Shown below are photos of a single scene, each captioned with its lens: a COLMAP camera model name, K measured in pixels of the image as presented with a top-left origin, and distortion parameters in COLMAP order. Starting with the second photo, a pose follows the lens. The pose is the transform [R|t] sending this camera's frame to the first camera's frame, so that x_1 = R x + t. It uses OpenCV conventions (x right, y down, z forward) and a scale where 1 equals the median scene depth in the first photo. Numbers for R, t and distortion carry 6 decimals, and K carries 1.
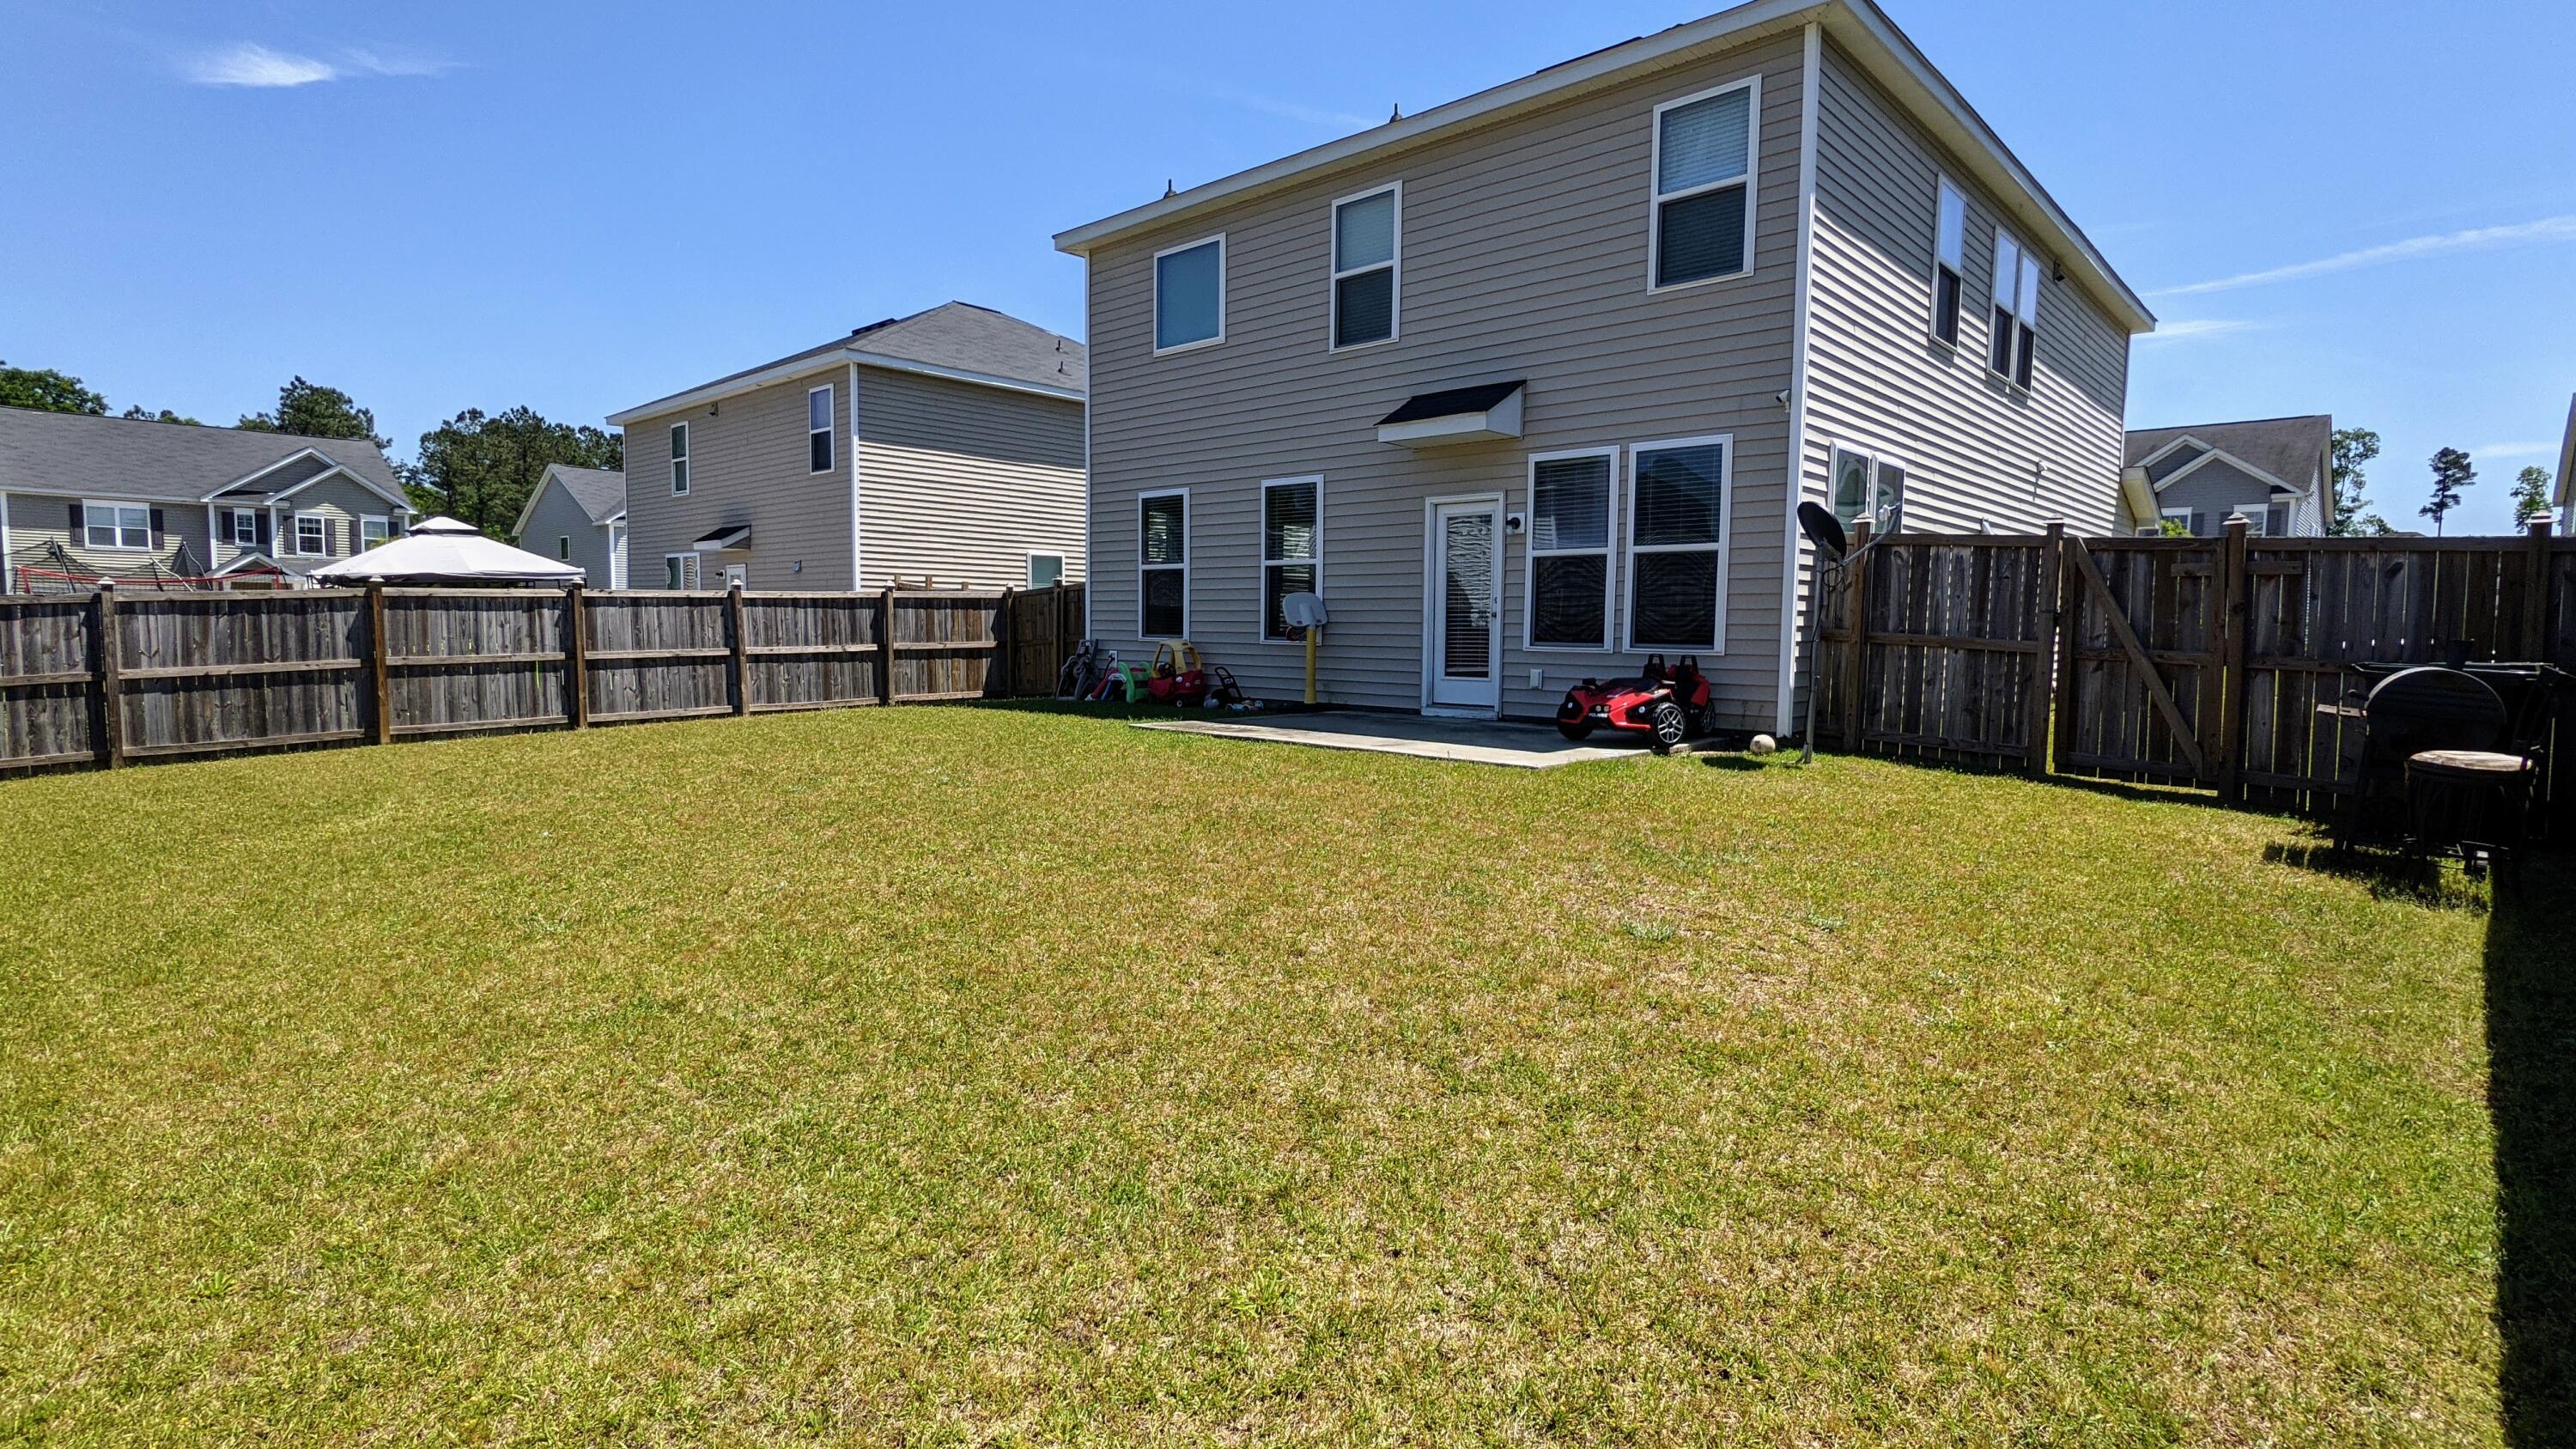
lens RADIAL K [[1245.7, 0, 1280.1], [0, 1245.7, 725.0], [0, 0, 1]] dist [-0.000020, -0.000448]
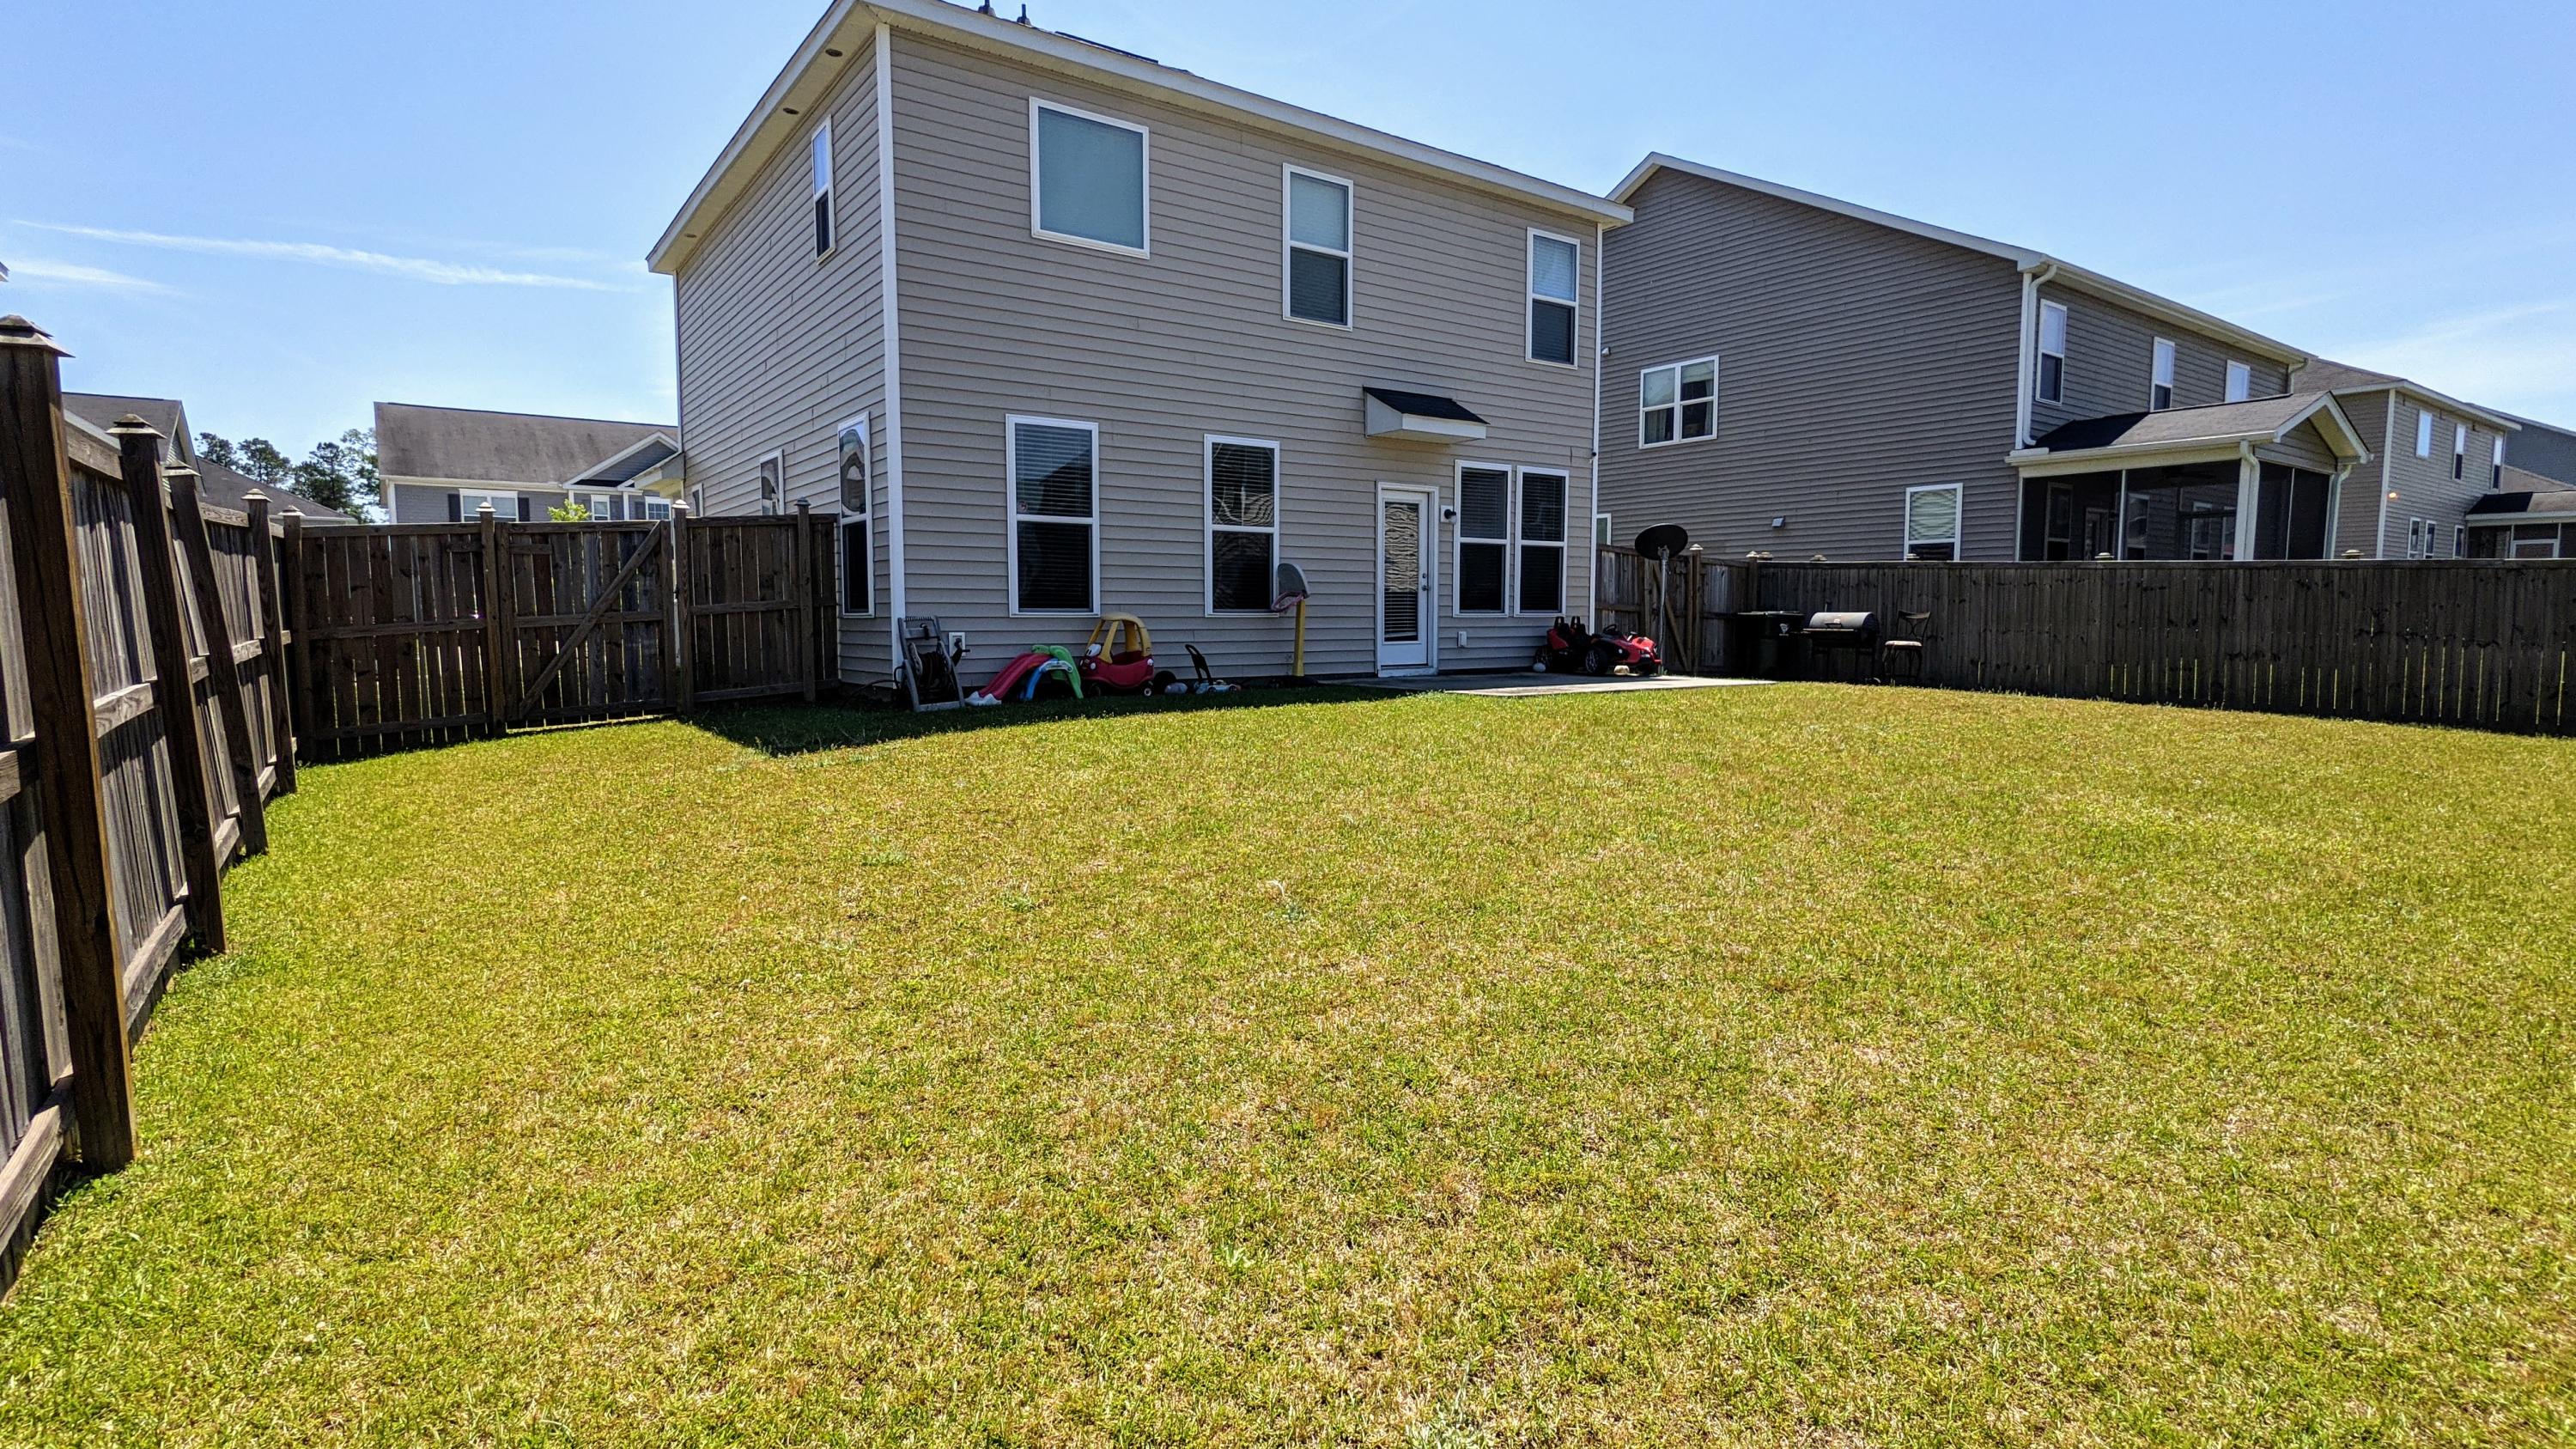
lens RADIAL K [[1245.7, 0, 1281.9], [0, 1245.7, 735.4], [0, 0, 1]] dist [-0.000020, -0.000448]
pose [[0.189873, -0.103202, 0.976370, -1.006520], [0.082880, 0.992595, 0.088799, -0.063216], [-0.978304, 0.064061, 0.197021, 0.875130]]
